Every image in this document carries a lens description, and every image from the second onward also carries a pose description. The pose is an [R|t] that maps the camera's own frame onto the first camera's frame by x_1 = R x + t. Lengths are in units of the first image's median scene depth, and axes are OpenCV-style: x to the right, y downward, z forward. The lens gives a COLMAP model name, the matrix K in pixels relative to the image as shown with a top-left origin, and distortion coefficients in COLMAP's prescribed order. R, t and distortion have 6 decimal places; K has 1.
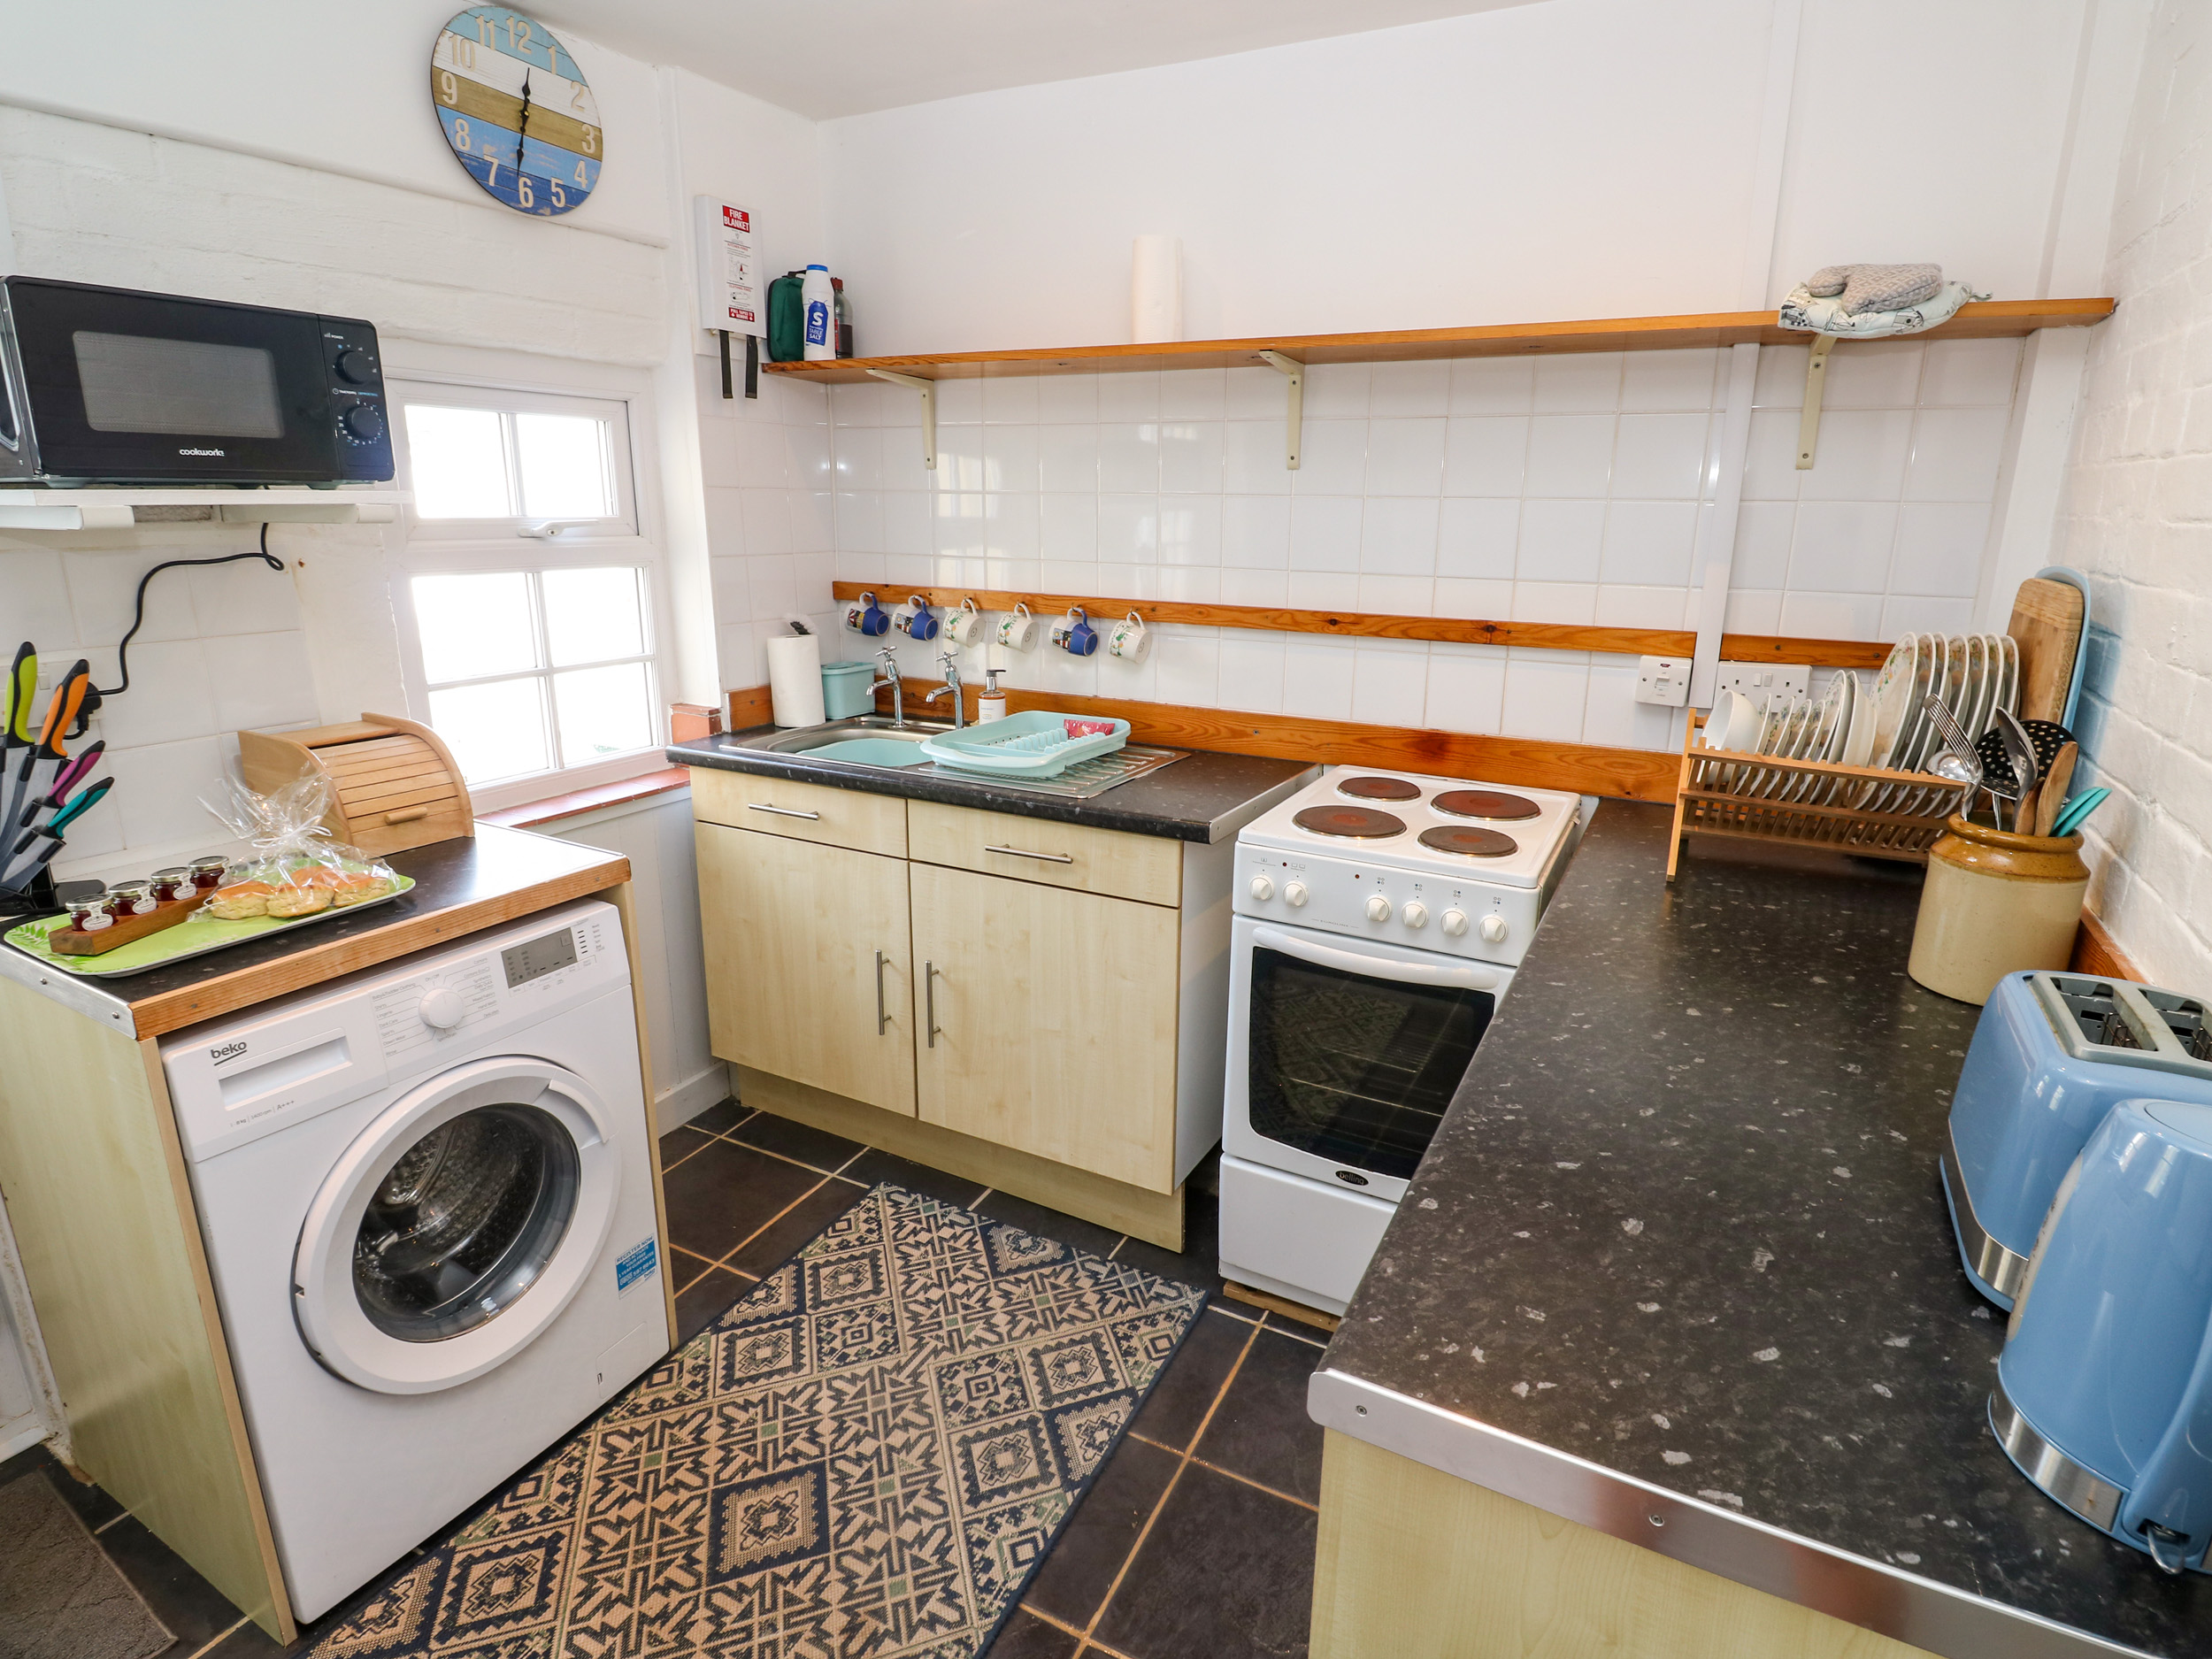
lens RADIAL K [[1143.7, 0, 1134.5], [0, 1143.7, 807.7], [0, 0, 1]] dist [0.003653, -0.018579]
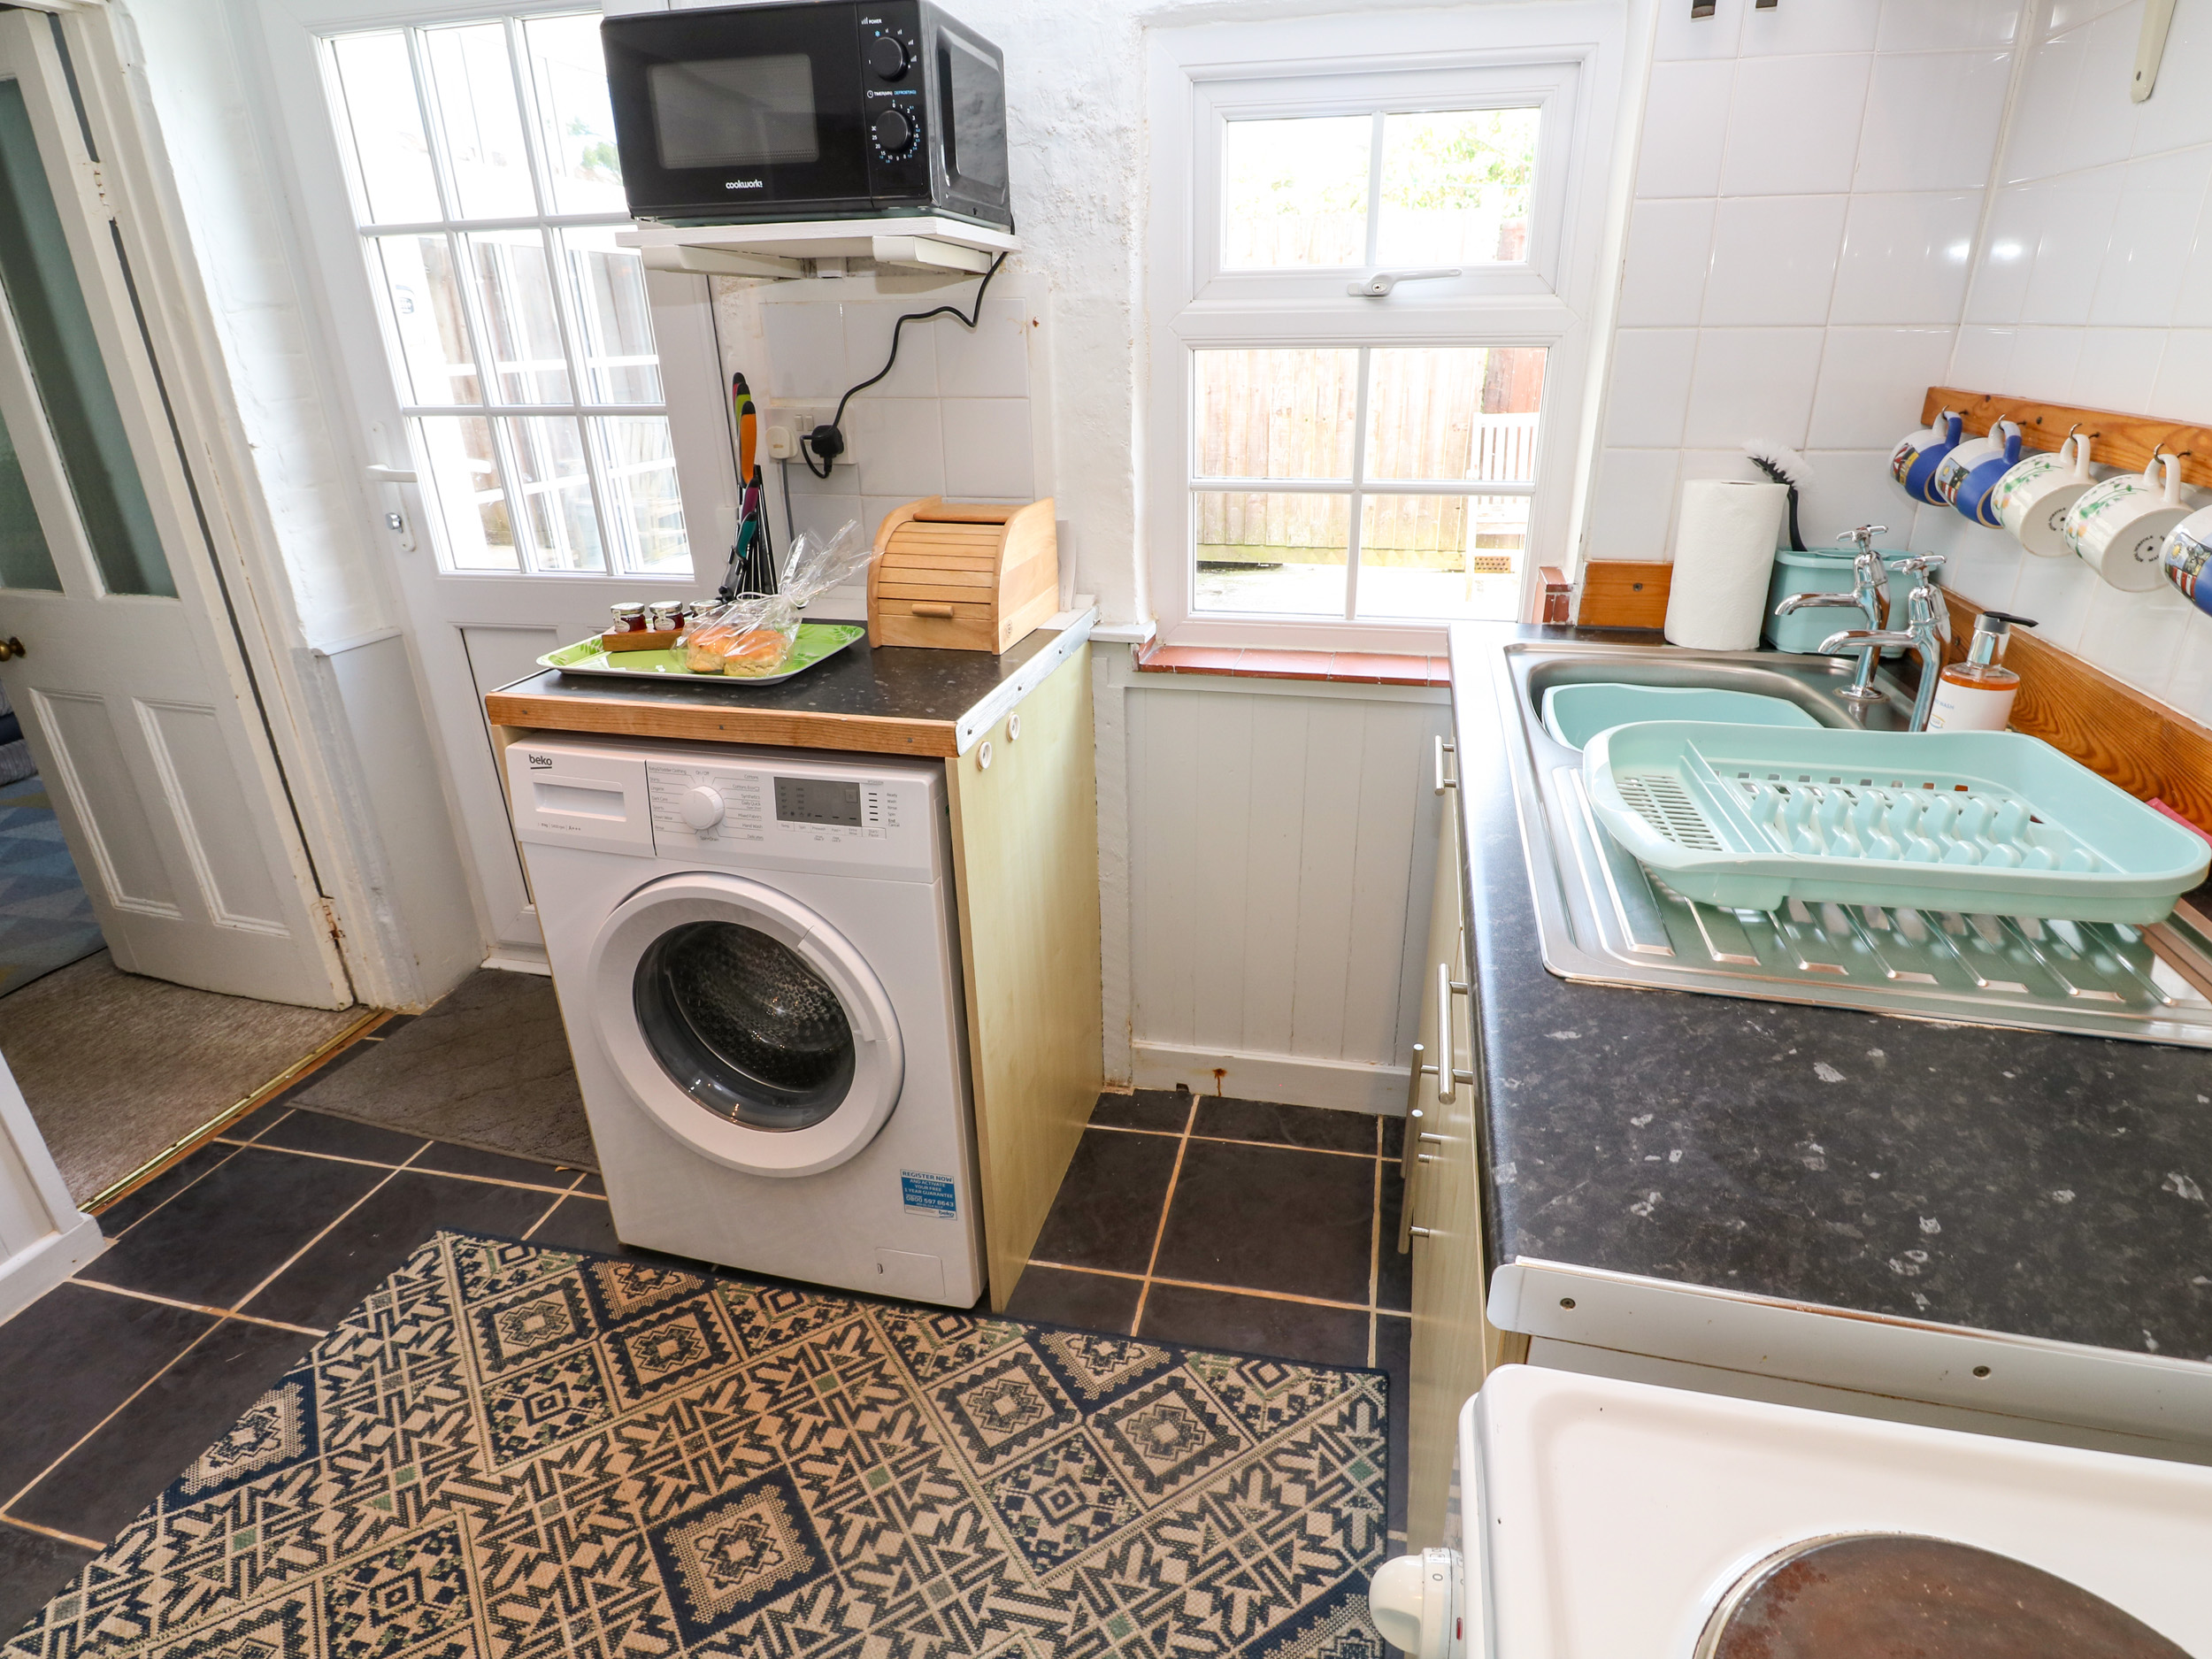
lens RADIAL K [[1143.7, 0, 1134.5], [0, 1143.7, 807.7], [0, 0, 1]] dist [0.003653, -0.018579]
pose [[0.248576, 0.357850, -0.900085, 0.236743], [-0.233154, 0.924035, 0.302982, -0.140053], [0.940133, 0.134544, 0.313127, 0.776669]]
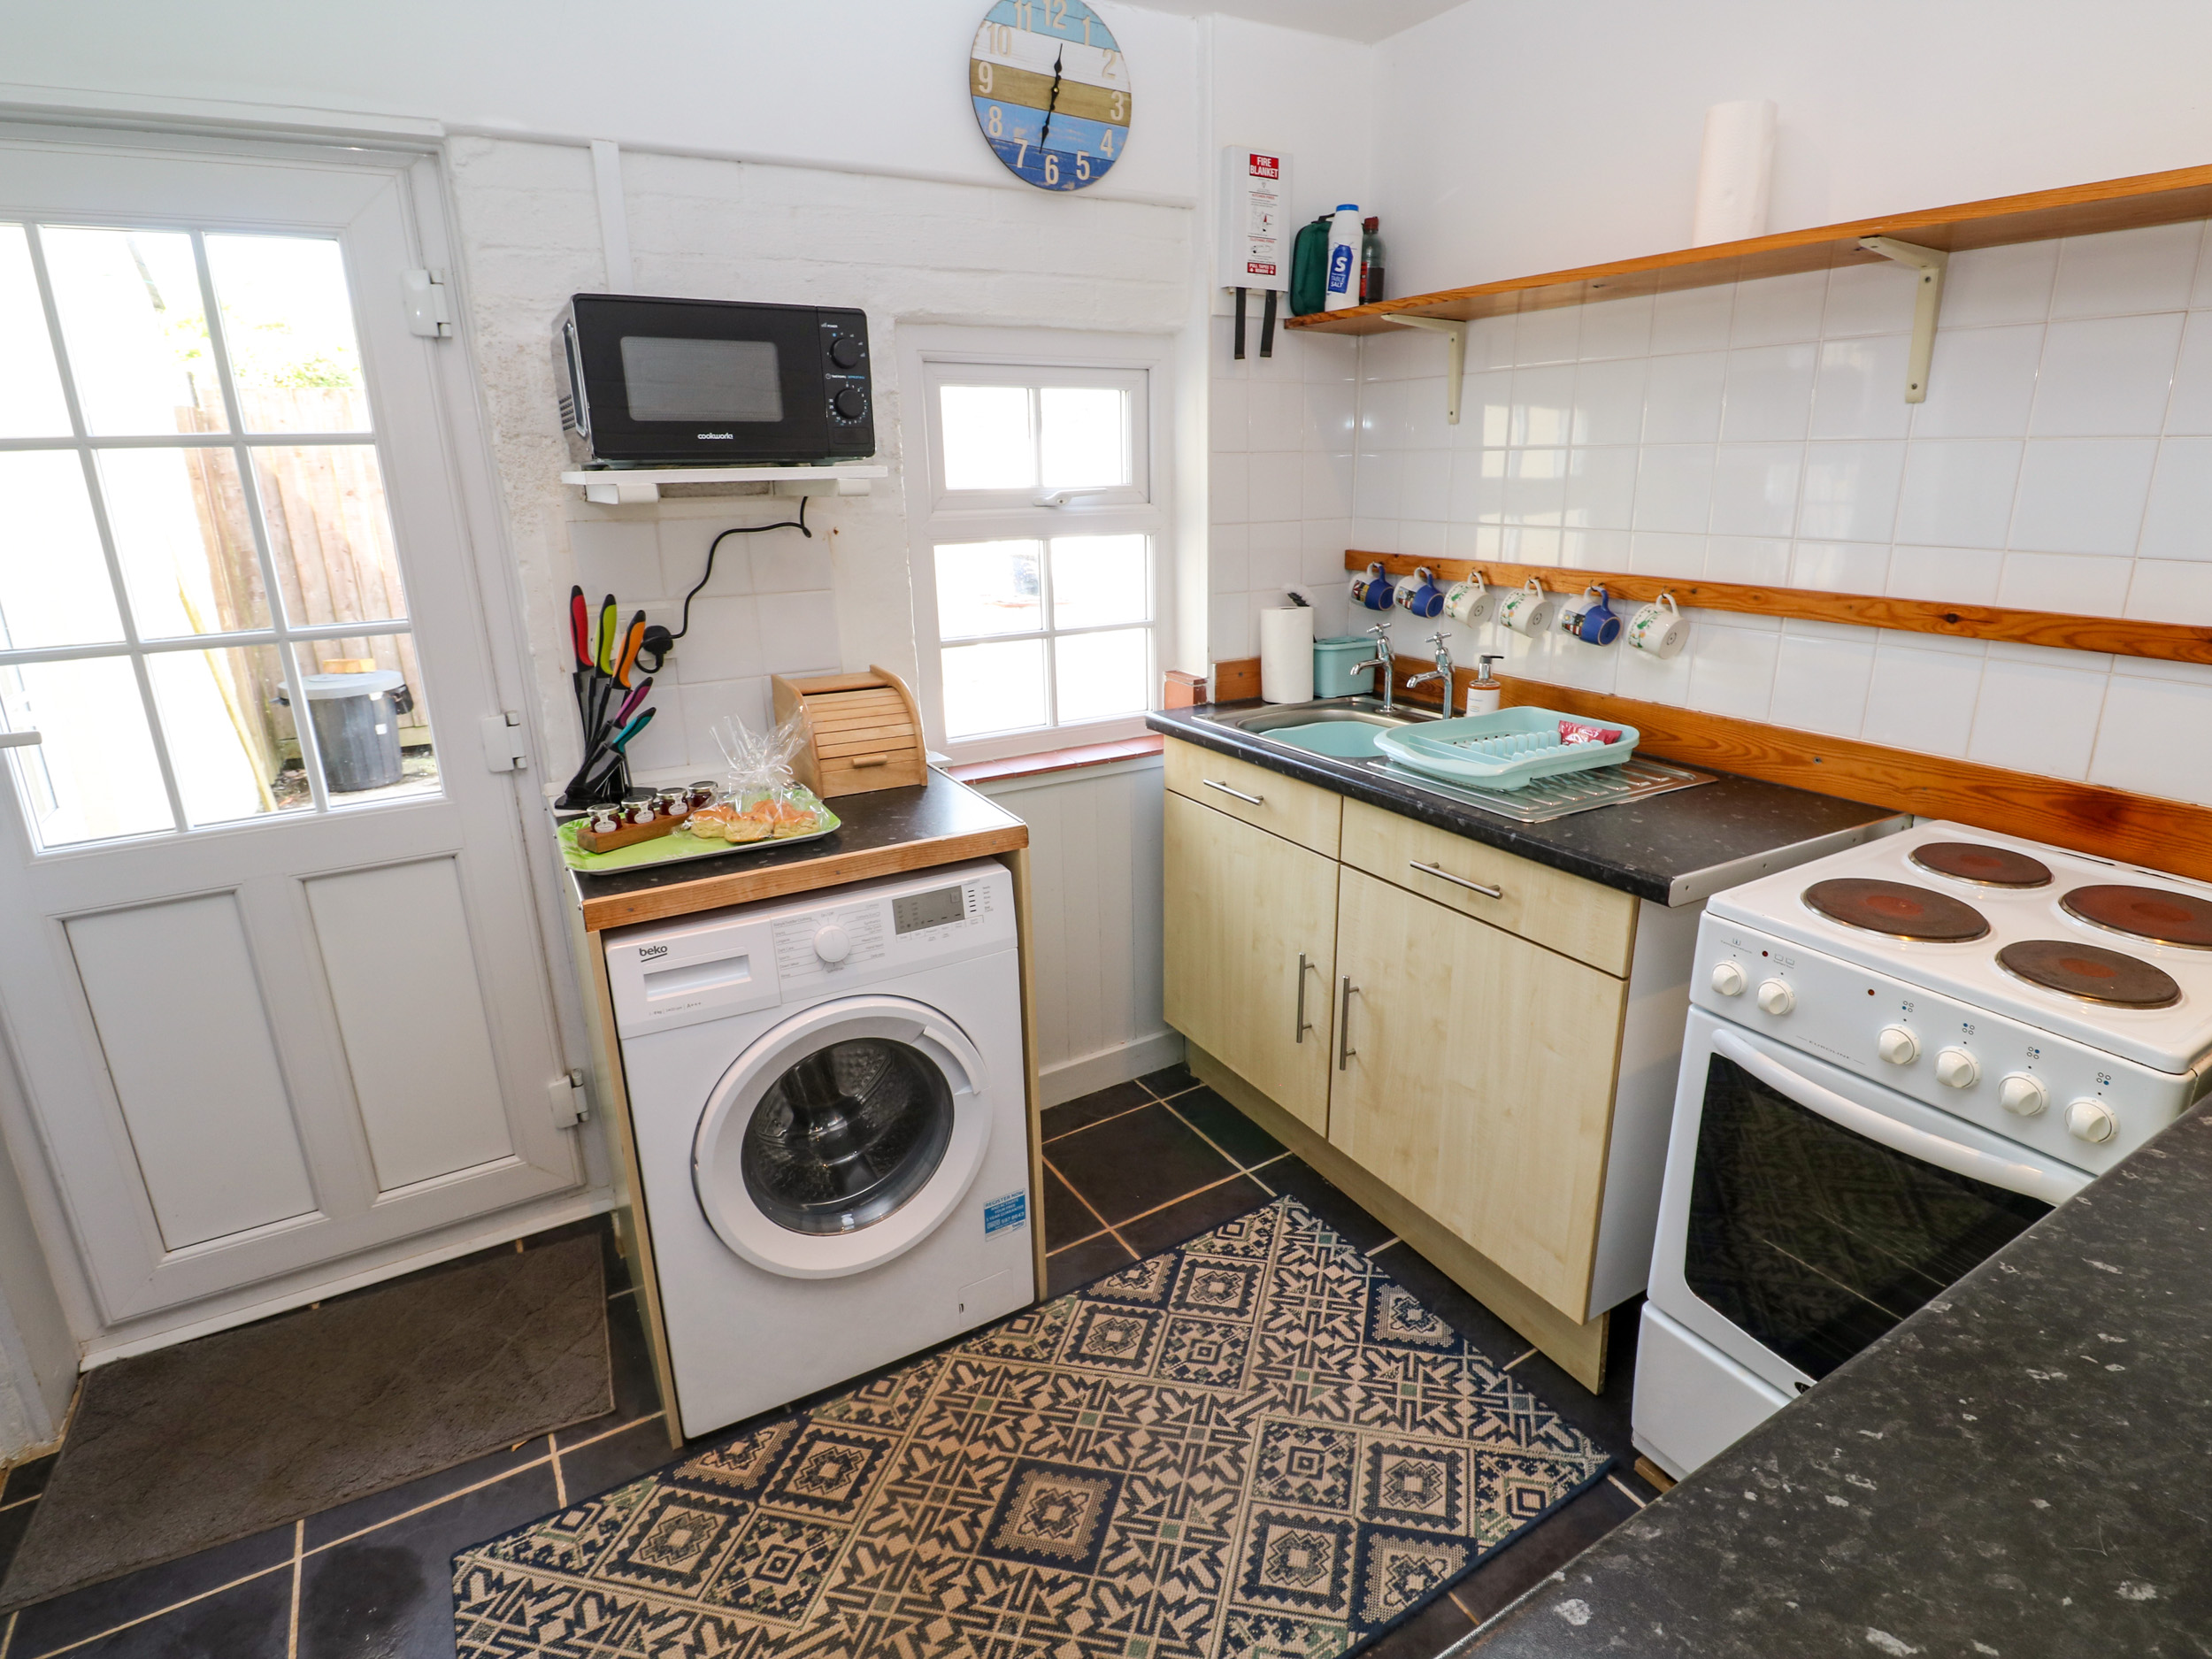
lens RADIAL K [[1143.7, 0, 1134.5], [0, 1143.7, 807.7], [0, 0, 1]] dist [0.003653, -0.018579]
pose [[0.849098, 0.126239, -0.512929, 0.138673], [-0.109518, 0.991996, 0.062849, -0.040500], [0.516758, 0.002810, 0.856127, 0.157319]]
